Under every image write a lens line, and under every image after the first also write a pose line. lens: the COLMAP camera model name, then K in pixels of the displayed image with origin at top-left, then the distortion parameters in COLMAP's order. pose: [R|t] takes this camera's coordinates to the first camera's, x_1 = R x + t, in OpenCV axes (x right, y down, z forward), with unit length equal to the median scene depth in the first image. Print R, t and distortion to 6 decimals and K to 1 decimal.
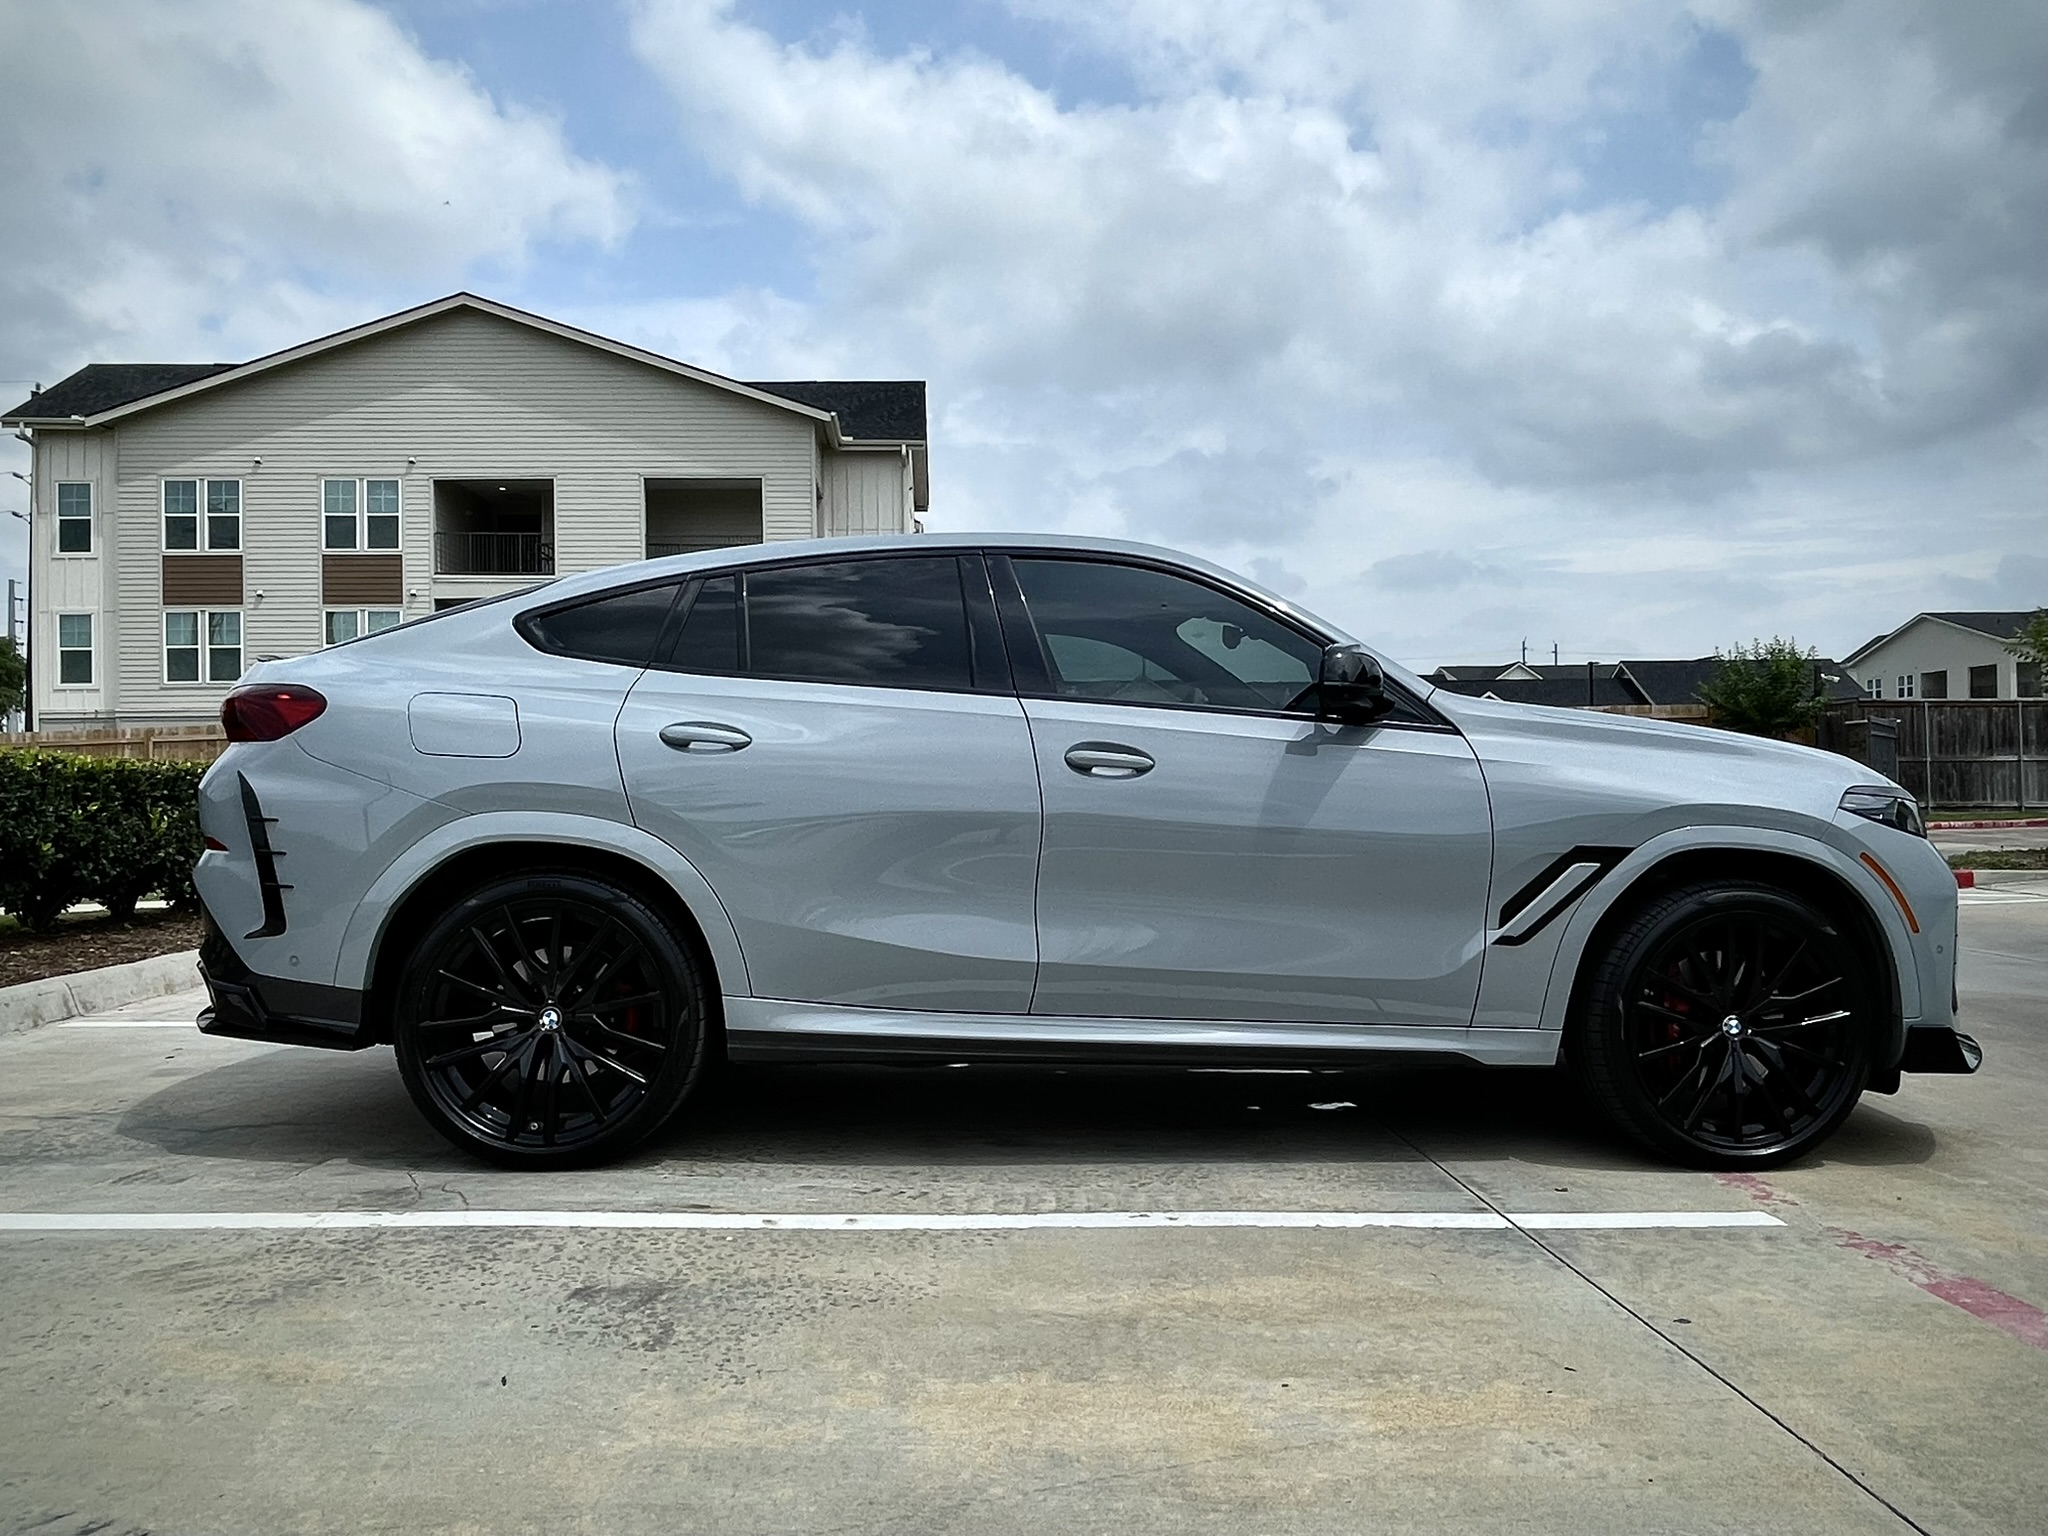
lens RADIAL K [[1499.5, 0, 1024.0], [0, 1499.5, 768.0], [0, 0, 1]] dist [0.002407, -0.002183]
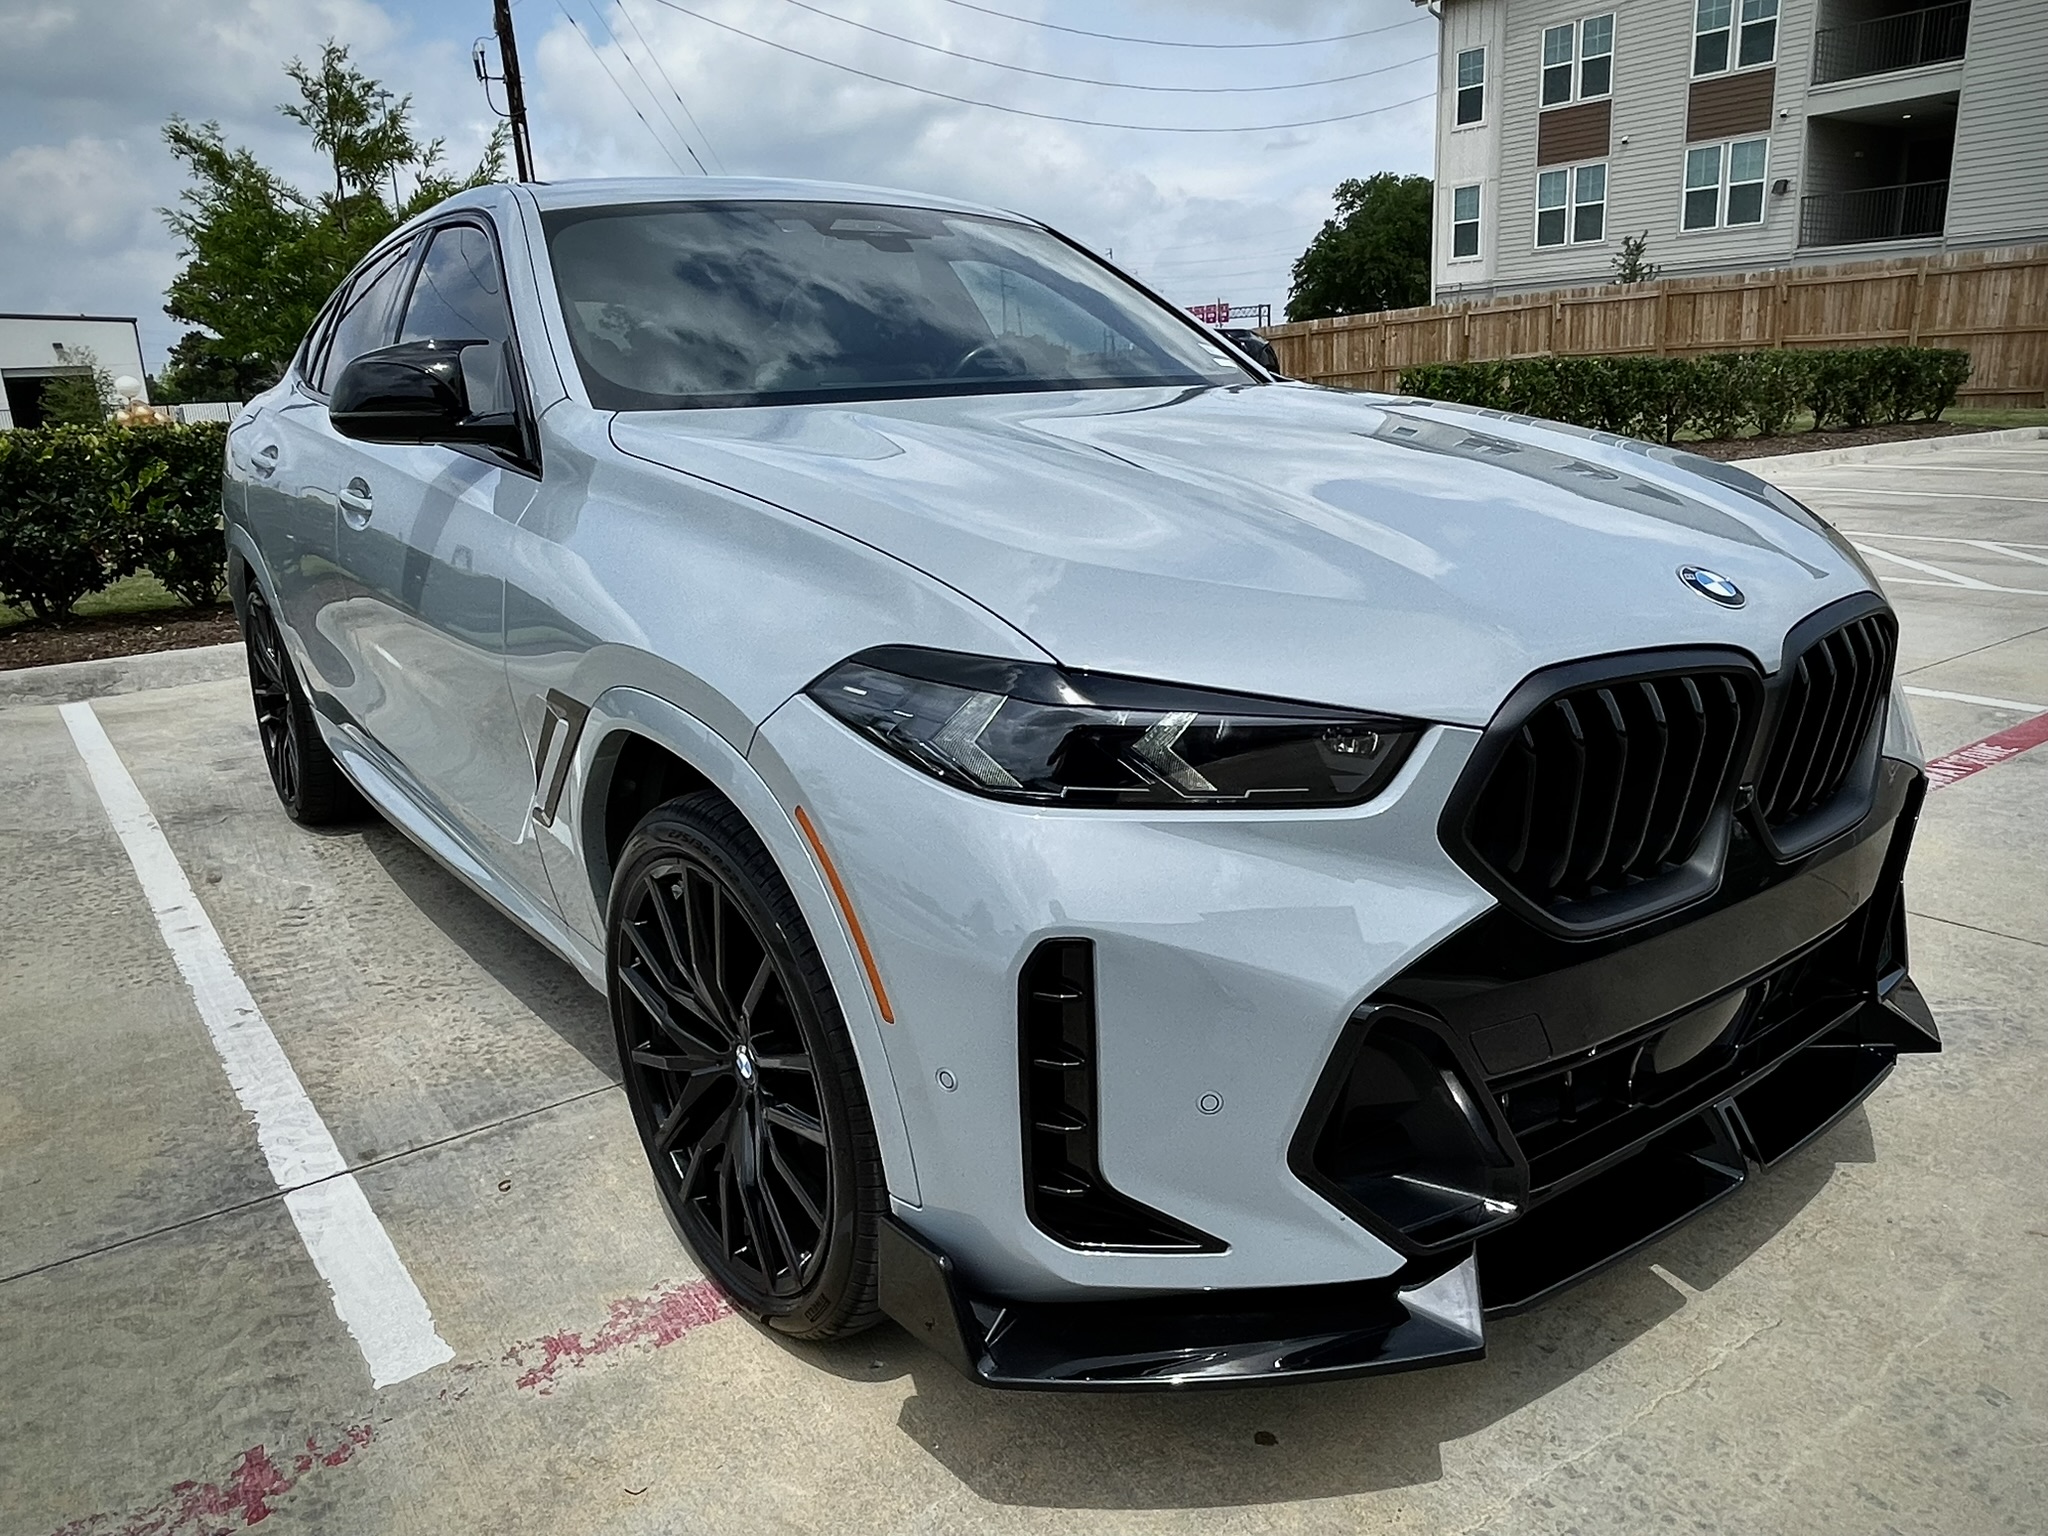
lens RADIAL K [[1499.5, 0, 1024.0], [0, 1499.5, 768.0], [0, 0, 1]] dist [0.002407, -0.002183]
pose [[0.538509, 0.201192, -0.818248, 0.144199], [0.051613, 0.961377, 0.270352, -0.010774], [0.841038, -0.187819, 0.507326, 0.127126]]
